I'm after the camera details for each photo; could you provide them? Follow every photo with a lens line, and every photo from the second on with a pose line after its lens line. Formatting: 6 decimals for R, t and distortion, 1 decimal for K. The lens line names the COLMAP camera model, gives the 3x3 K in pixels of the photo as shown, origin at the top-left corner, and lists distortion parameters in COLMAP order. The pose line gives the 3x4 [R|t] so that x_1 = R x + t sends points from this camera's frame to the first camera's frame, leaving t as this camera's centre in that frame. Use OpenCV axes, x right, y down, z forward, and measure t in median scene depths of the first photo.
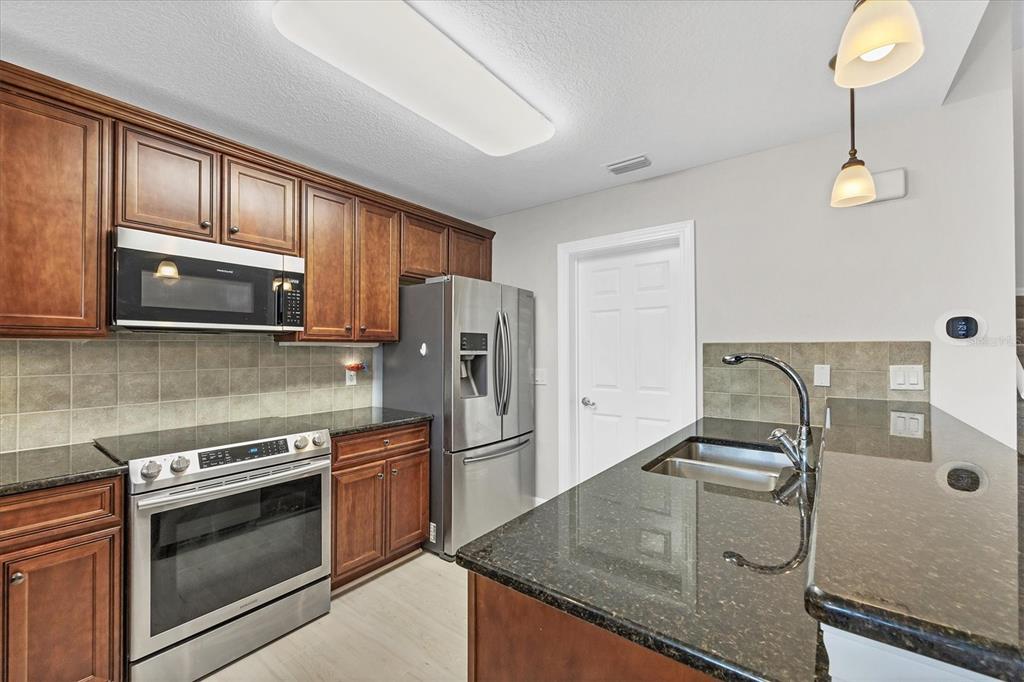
lens RADIAL K [[419.0, 0, 513.7], [0, 419.0, 345.1], [0, 0, 1]] dist [-0.004061, 0.000023]
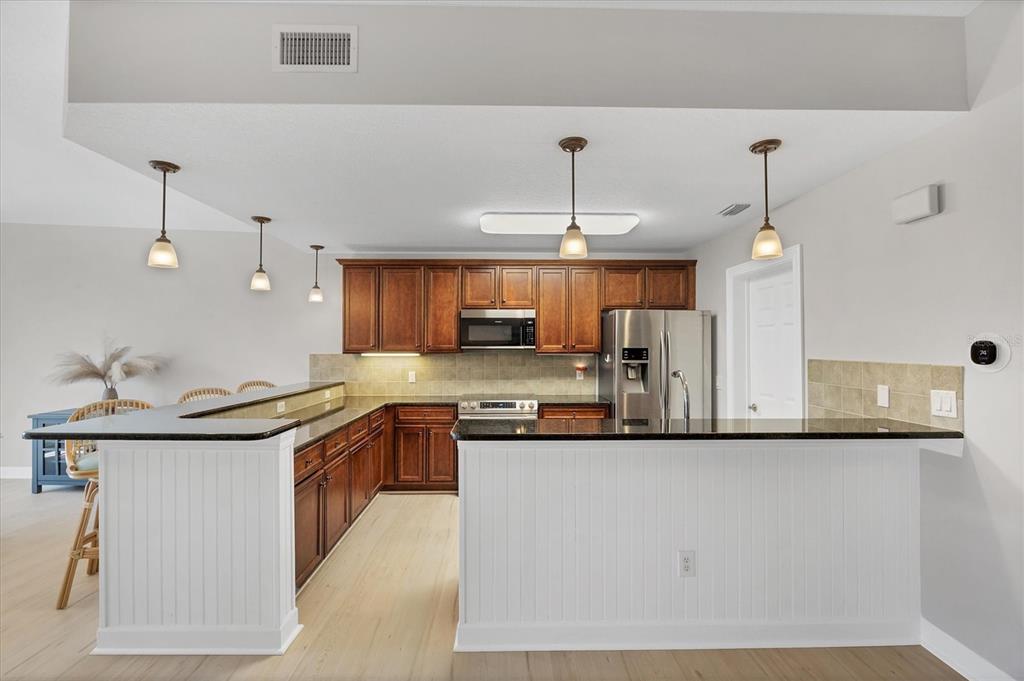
lens RADIAL K [[454.3, 0, 505.5], [0, 454.3, 337.3], [0, 0, 1]] dist [-0.007615, 0.000073]
pose [[0.618792, -0.013204, -0.785444, 1.007973], [0.007271, 0.999912, -0.011081, -0.060813], [0.785521, 0.001146, 0.618834, -0.364934]]
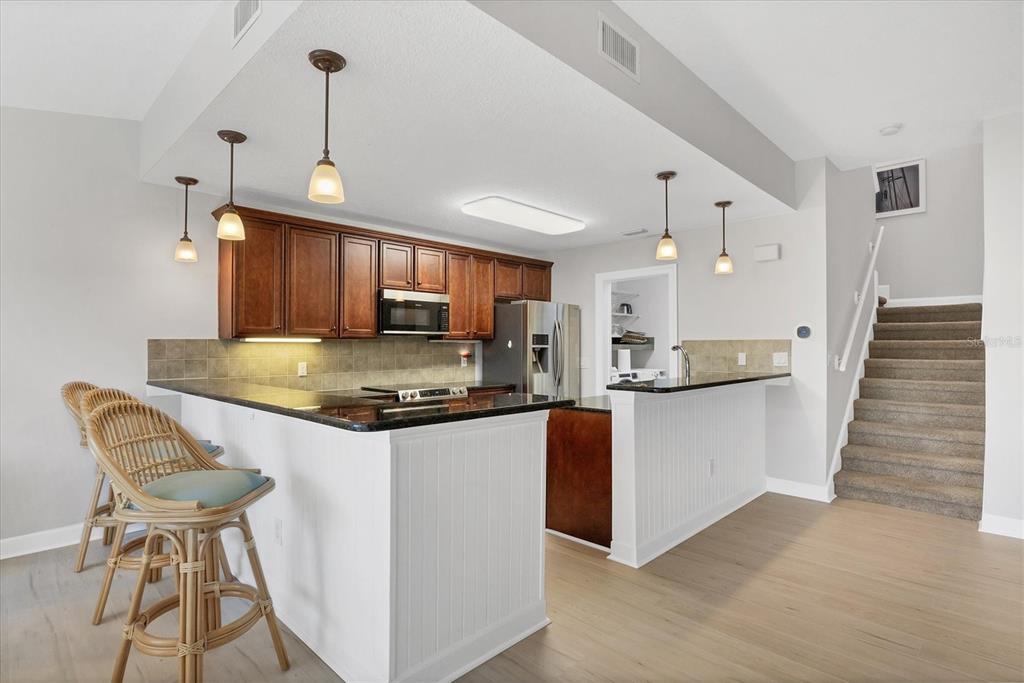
lens RADIAL K [[505.3, 0, 514.0], [0, 505.3, 345.8], [0, 0, 1]] dist [-0.026030, 0.000310]
pose [[0.992084, -0.000444, -0.125576, 0.060591], [0.001601, 0.999957, 0.009112, -0.002667], [0.125567, -0.009241, 0.992042, -1.158672]]
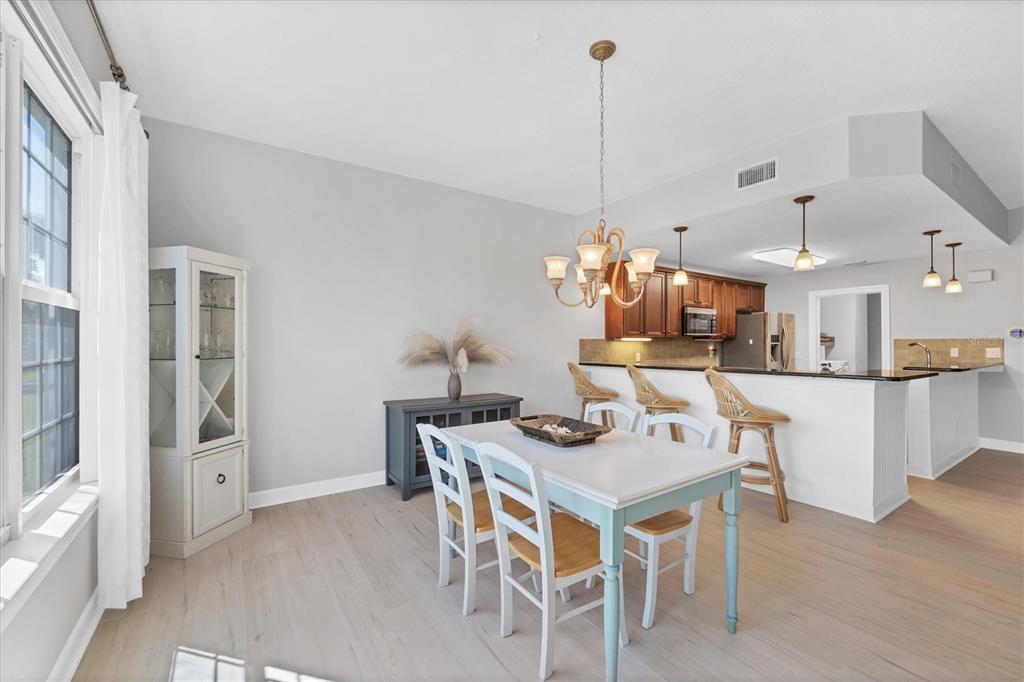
lens RADIAL K [[419.0, 0, 512.5], [0, 419.0, 342.5], [0, 0, 1]] dist [-0.004061, 0.000023]
pose [[0.945687, -0.001173, -0.325076, -0.870137], [0.003371, 0.999975, 0.006198, -0.008100], [0.325061, -0.006957, 0.945668, -2.052937]]
